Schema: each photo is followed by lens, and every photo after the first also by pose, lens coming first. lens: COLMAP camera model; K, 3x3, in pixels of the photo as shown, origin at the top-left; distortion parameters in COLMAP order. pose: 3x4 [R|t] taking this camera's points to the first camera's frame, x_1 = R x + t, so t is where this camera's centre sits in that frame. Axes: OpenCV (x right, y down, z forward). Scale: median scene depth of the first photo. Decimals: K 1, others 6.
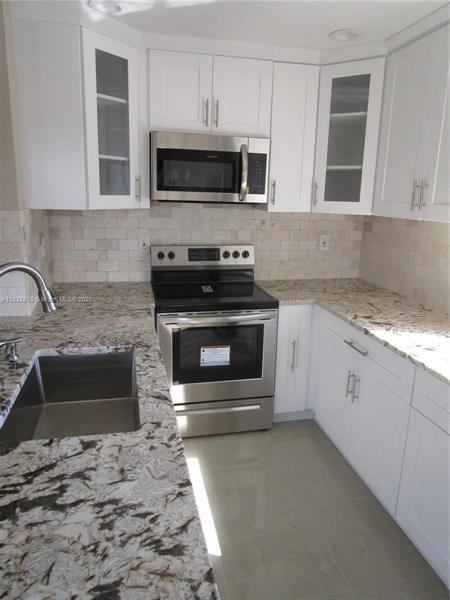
lens RADIAL K [[442.9, 0, 225.0], [0, 442.9, 300.0], [0, 0, 1]] dist [-0.002938, -0.001566]
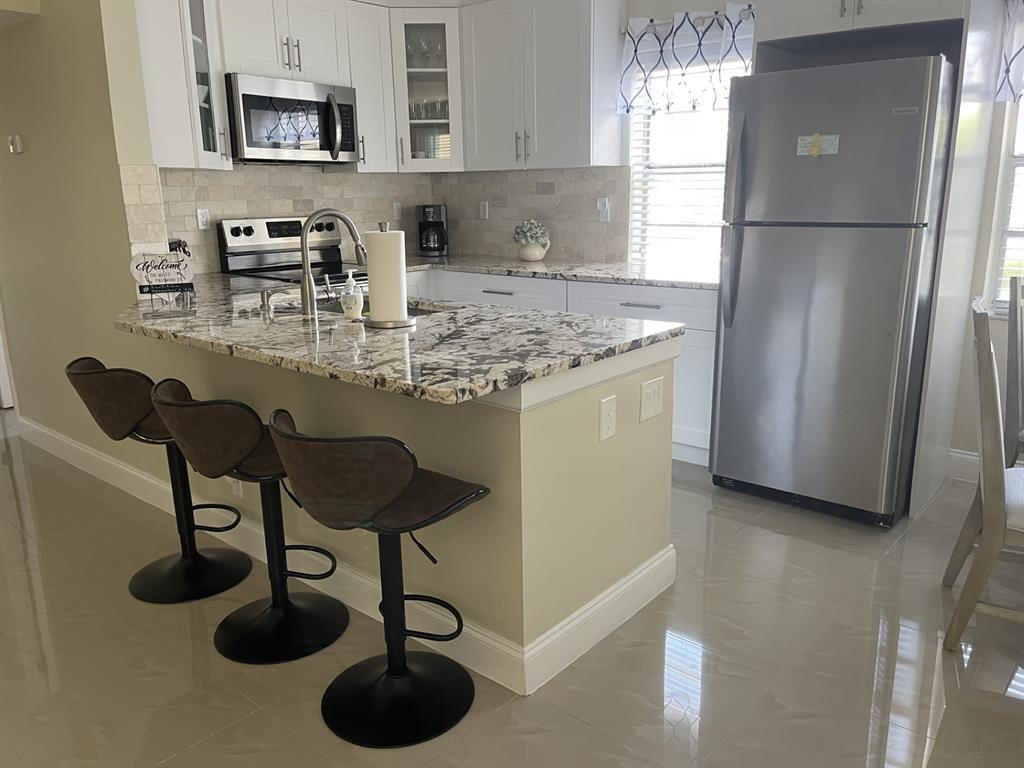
lens RADIAL K [[790.6, 0, 512.0], [0, 790.6, 384.0], [0, 0, 1]] dist [0.063899, 0.000674]
pose [[0.795236, -0.182705, 0.578117, -0.681211], [0.175745, 0.982042, 0.068612, 0.166057], [-0.580270, 0.047038, 0.813064, -0.461191]]
